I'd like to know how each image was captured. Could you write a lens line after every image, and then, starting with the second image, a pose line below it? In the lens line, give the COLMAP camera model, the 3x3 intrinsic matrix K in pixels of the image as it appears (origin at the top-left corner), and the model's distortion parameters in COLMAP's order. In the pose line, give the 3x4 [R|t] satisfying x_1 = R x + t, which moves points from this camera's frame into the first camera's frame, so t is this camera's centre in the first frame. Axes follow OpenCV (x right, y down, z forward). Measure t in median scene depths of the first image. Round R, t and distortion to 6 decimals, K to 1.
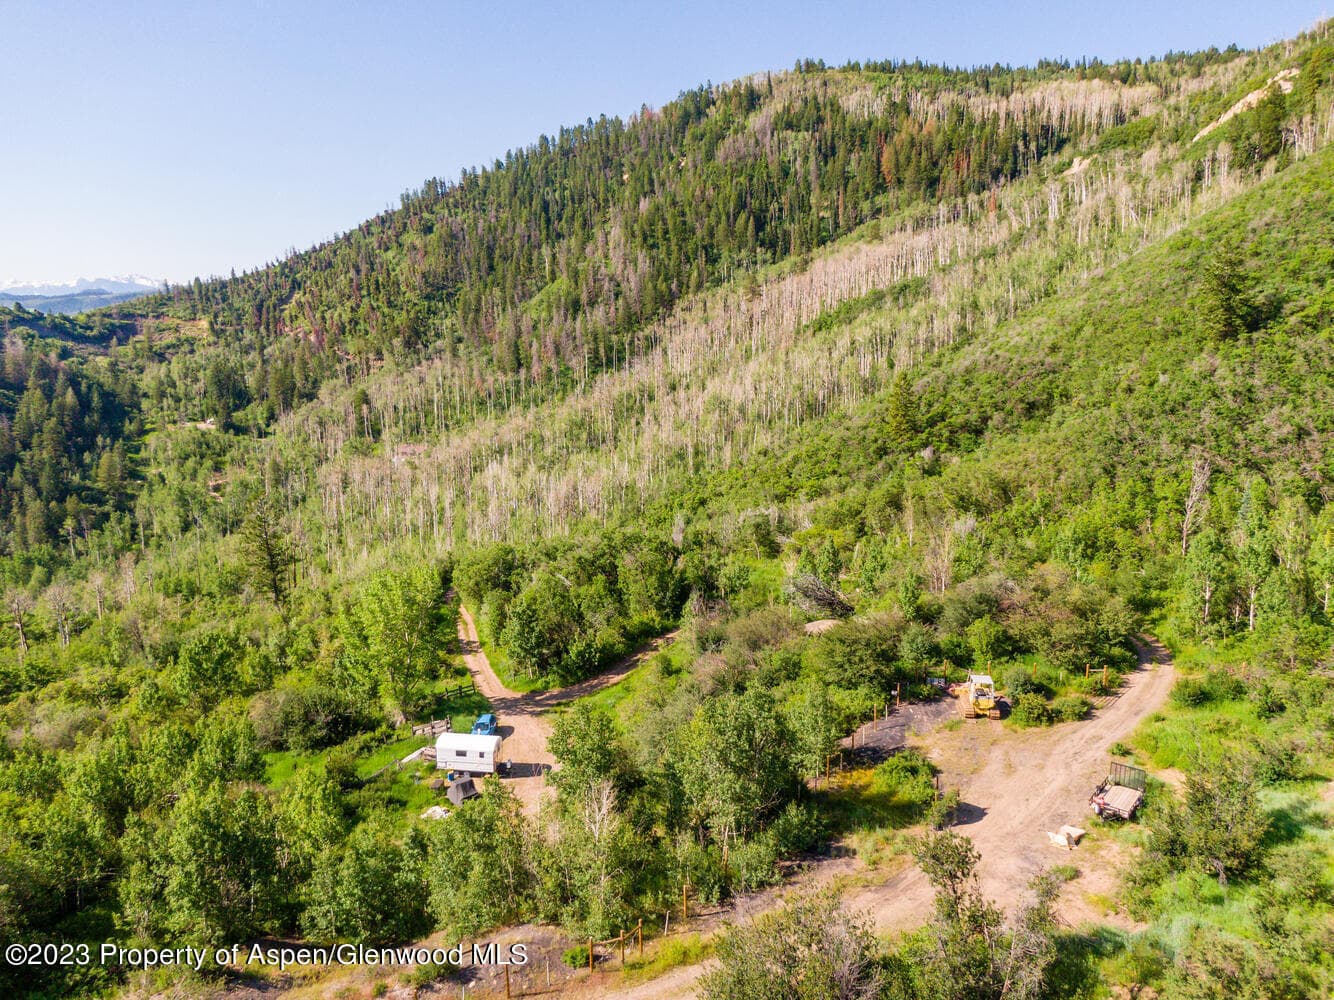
lens RADIAL K [[960.0, 0, 667.9], [0, 960.0, 500.8], [0, 0, 1]] dist [0.037184, -0.047417]
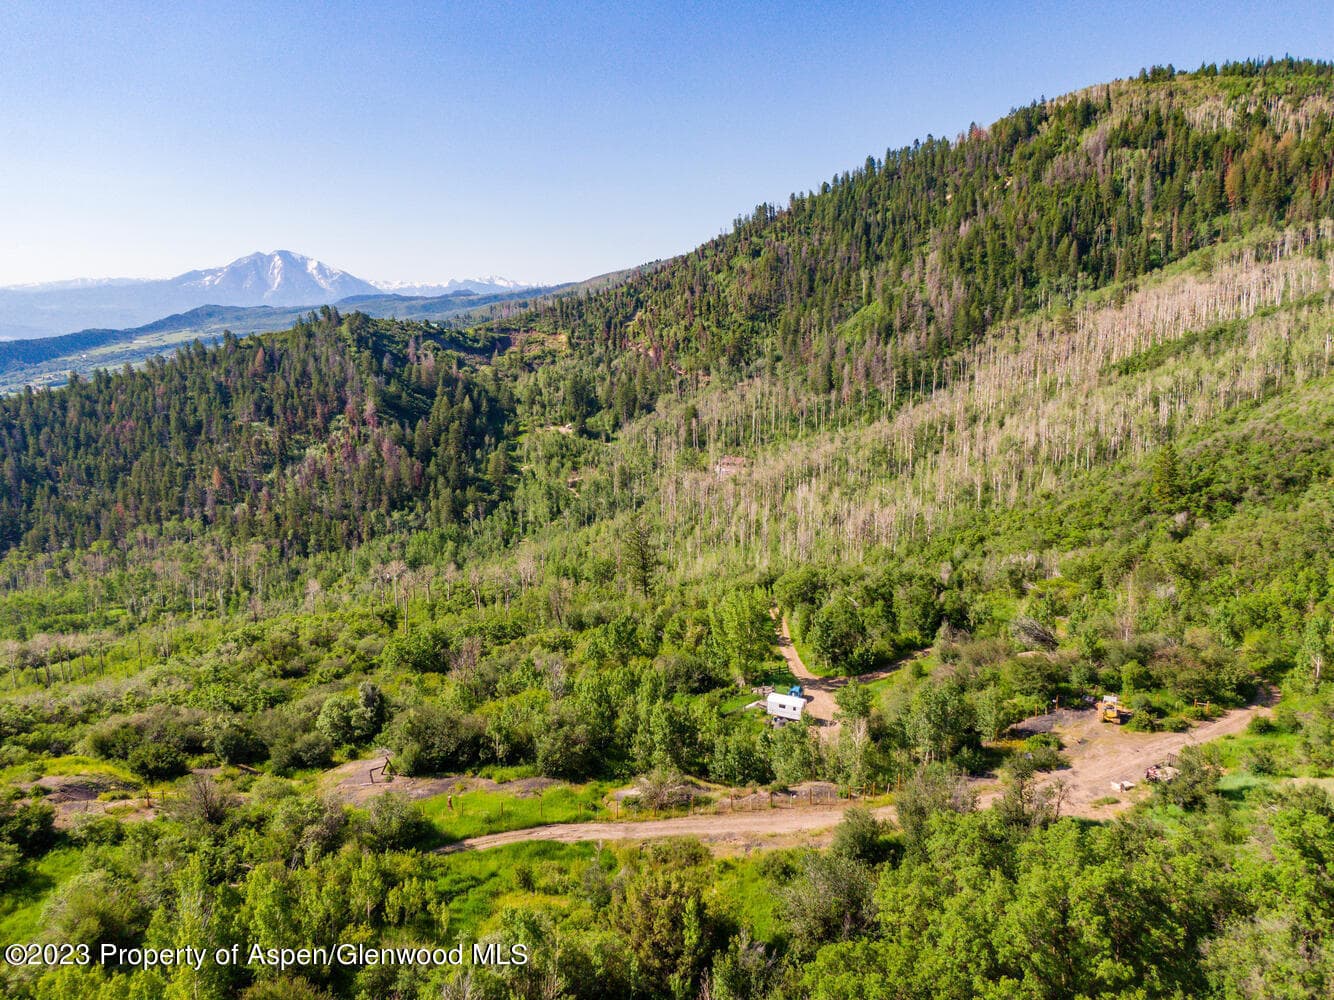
lens RADIAL K [[960.0, 0, 673.6], [0, 960.0, 498.3], [0, 0, 1]] dist [0.037184, -0.047417]
pose [[0.951320, 0.064032, -0.301479, 0.013955], [-0.064077, 0.997897, 0.009752, -0.016461], [0.301469, 0.010040, 0.953423, -0.106498]]
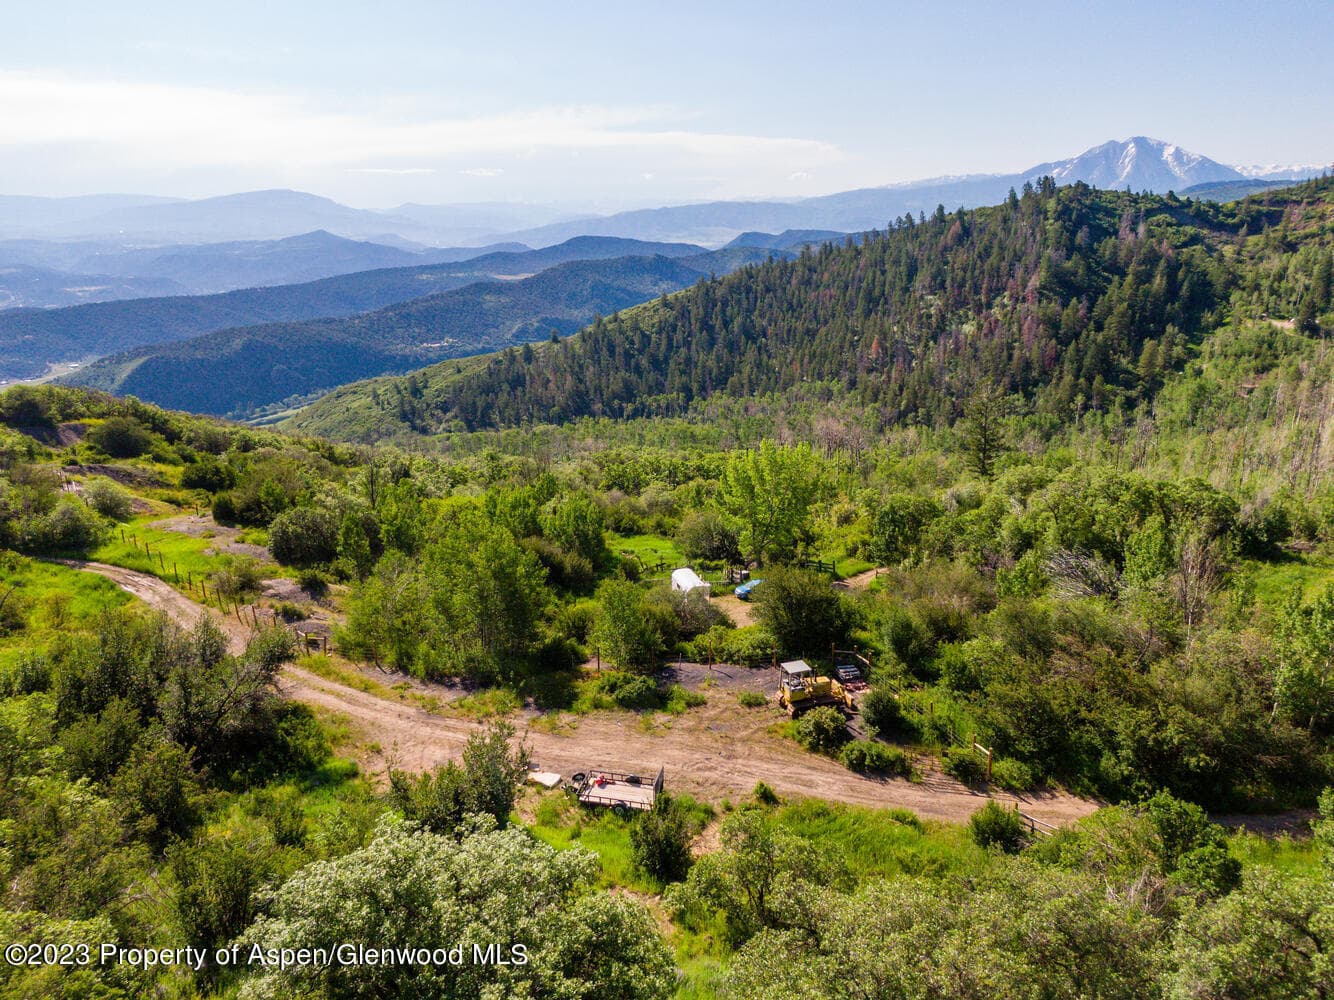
lens RADIAL K [[960.0, 0, 667.2], [0, 960.0, 499.6], [0, 0, 1]] dist [0.037184, -0.047417]
pose [[0.436761, 0.255907, -0.862410, 0.127241], [-0.158610, 0.965571, 0.206192, -0.015332], [0.885484, 0.046730, 0.462314, 0.065611]]
